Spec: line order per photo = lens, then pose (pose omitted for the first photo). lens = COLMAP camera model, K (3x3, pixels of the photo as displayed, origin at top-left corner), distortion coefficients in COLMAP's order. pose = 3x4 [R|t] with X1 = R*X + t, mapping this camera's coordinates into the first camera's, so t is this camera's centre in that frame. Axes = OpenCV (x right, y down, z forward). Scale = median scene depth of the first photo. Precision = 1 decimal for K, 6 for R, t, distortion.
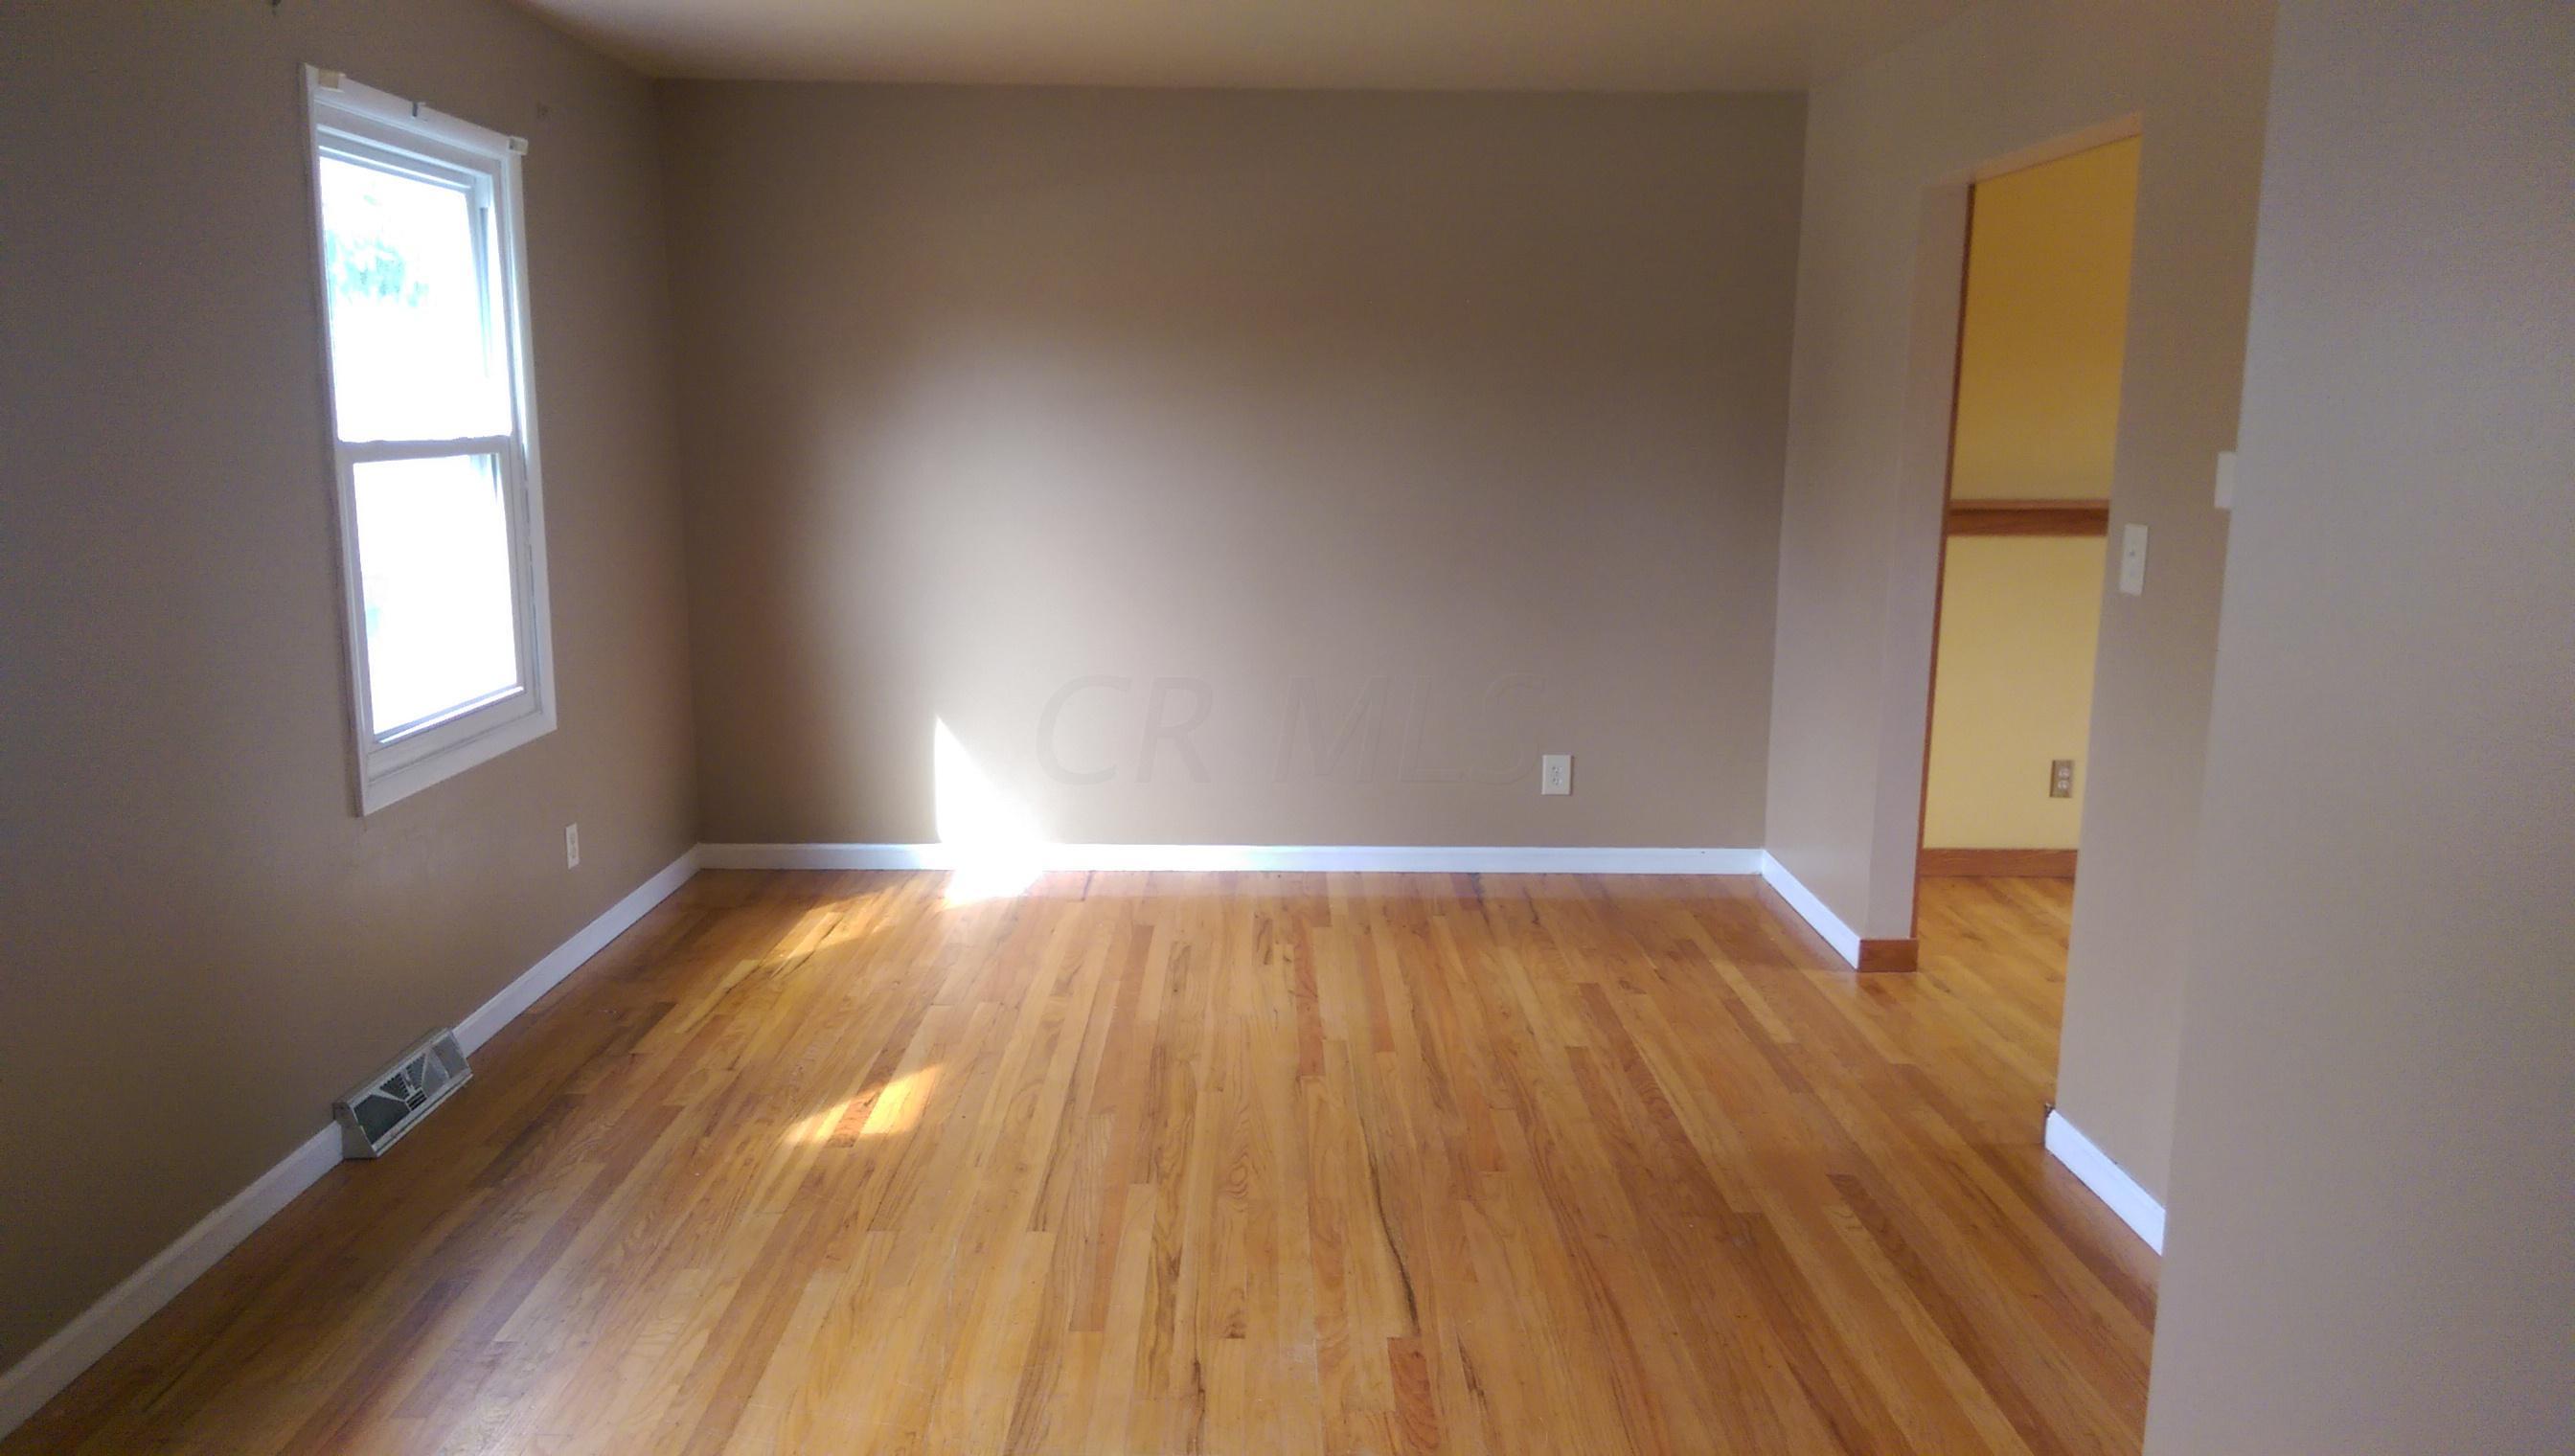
lens RADIAL K [[1818.8, 0, 1279.0], [0, 1818.8, 712.9], [0, 0, 1]] dist [0.082776, -0.107831]
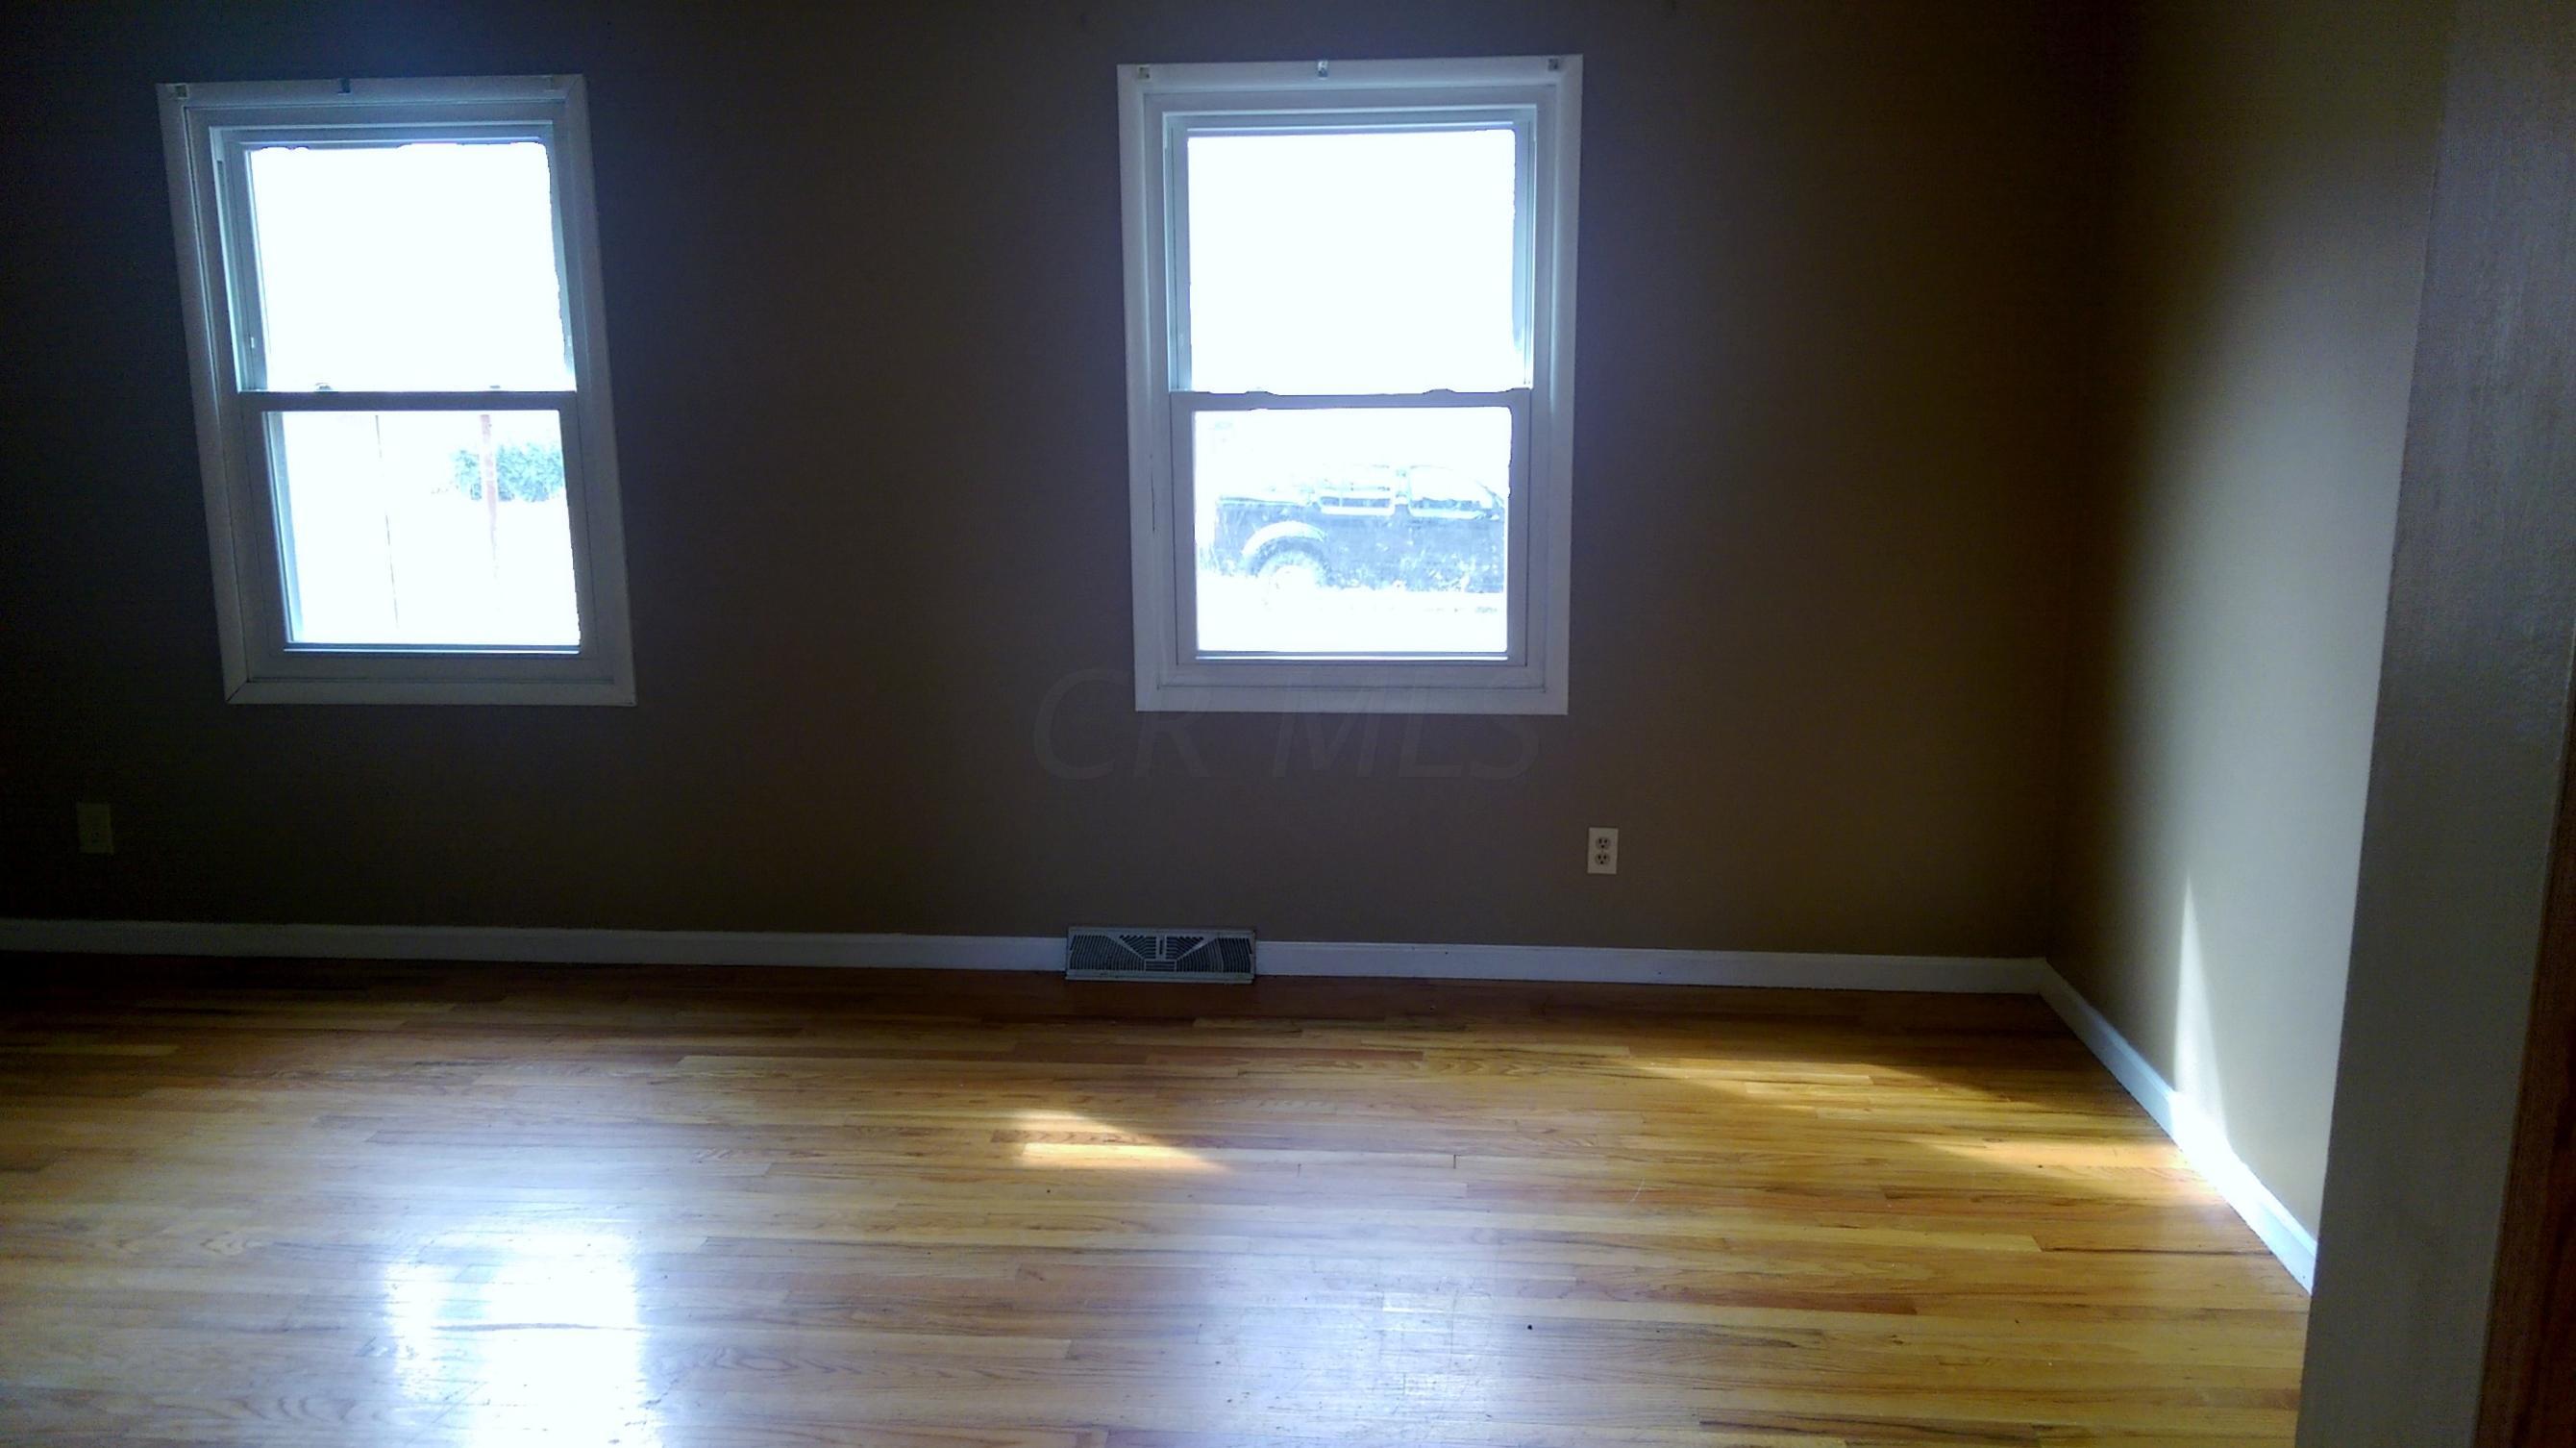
lens RADIAL K [[1864.9, 0, 1281.7], [0, 1864.9, 728.5], [0, 0, 1]] dist [-0.013201, -0.009030]
pose [[-0.091782, 0.203274, -0.974811, 0.575601], [-0.157071, 0.963732, 0.215753, -0.178925], [0.983313, 0.172917, -0.056524, 1.021628]]
